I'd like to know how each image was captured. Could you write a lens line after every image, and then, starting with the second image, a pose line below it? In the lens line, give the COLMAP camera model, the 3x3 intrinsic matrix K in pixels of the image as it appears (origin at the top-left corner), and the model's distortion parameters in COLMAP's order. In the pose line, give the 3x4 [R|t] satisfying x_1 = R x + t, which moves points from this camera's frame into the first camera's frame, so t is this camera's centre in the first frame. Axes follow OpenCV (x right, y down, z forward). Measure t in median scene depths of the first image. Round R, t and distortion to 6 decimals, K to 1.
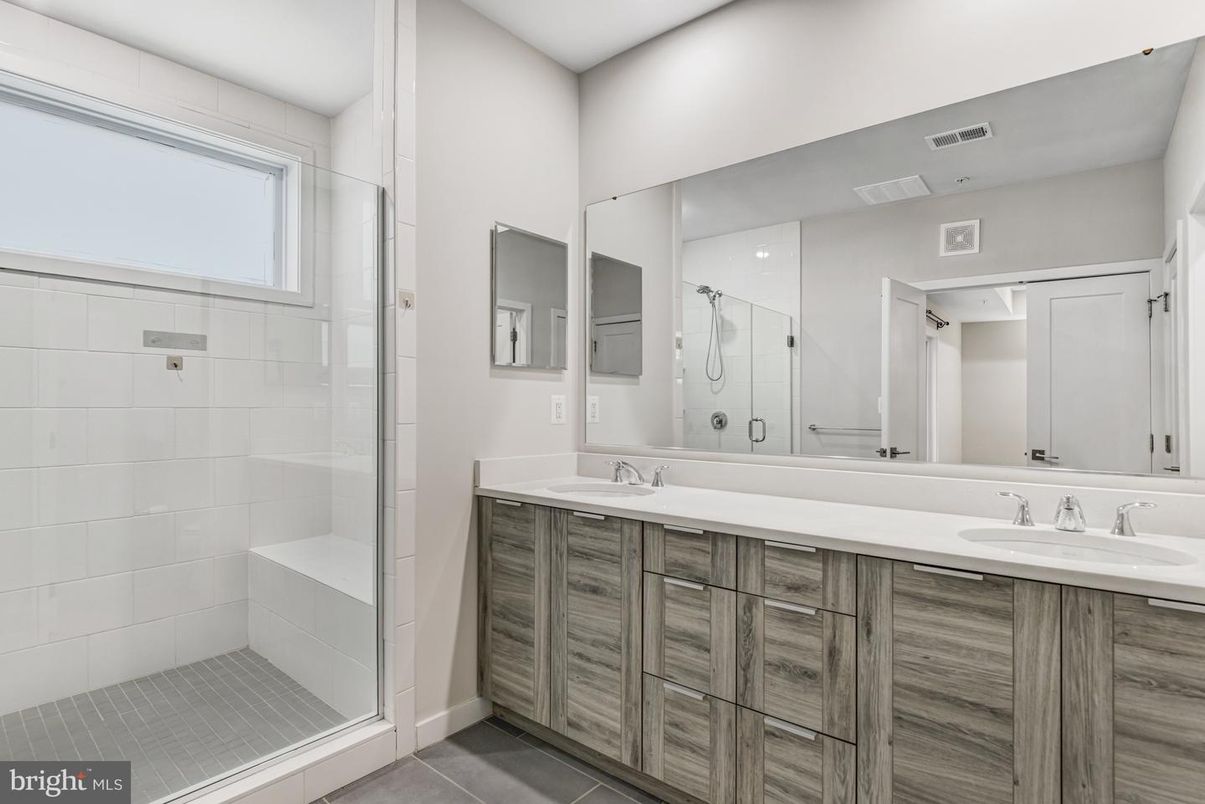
lens RADIAL K [[590.2, 0, 602.7], [0, 590.2, 408.9], [0, 0, 1]] dist [-0.005116, -0.015244]
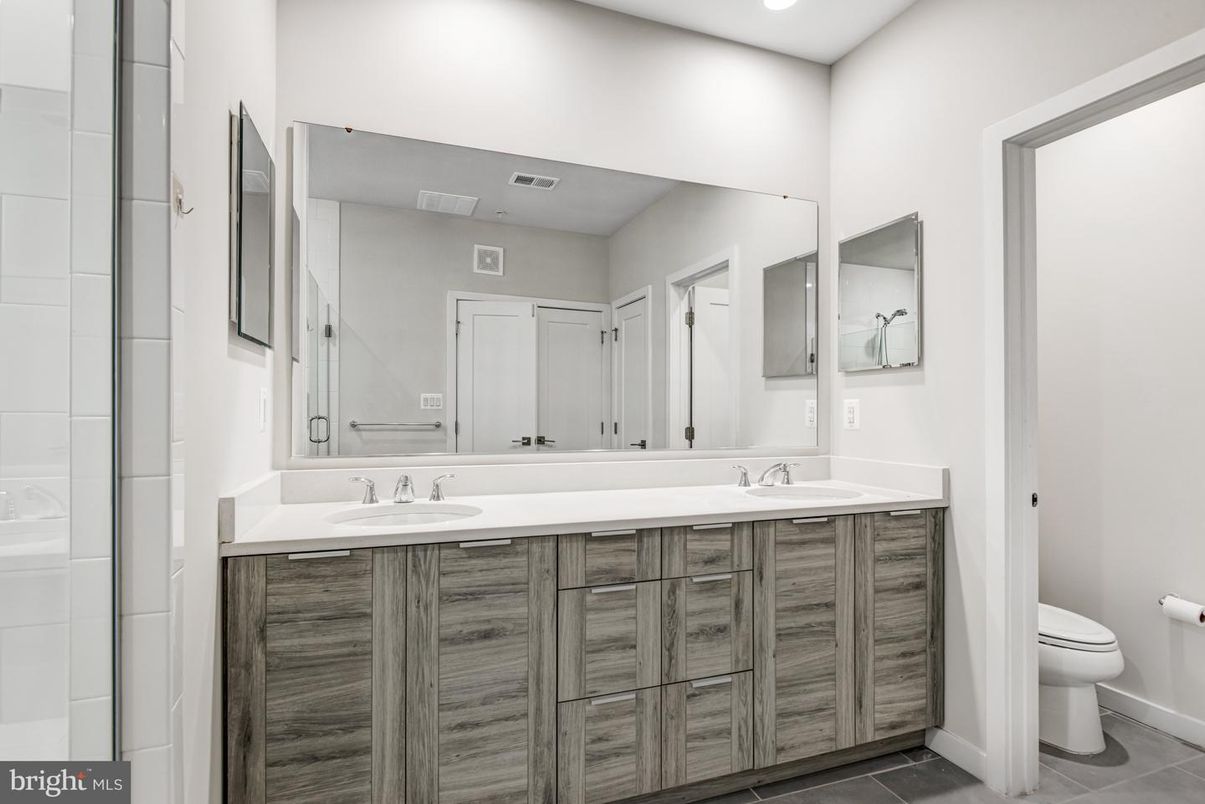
lens RADIAL K [[599.7, 0, 602.4], [0, 599.7, 396.4], [0, 0, 1]] dist [0.002332, -0.017236]
pose [[0.519484, -0.003140, 0.854475, -0.726046], [-0.005333, 0.999962, 0.006916, -0.028729], [-0.854464, -0.008149, 0.519447, 0.508229]]
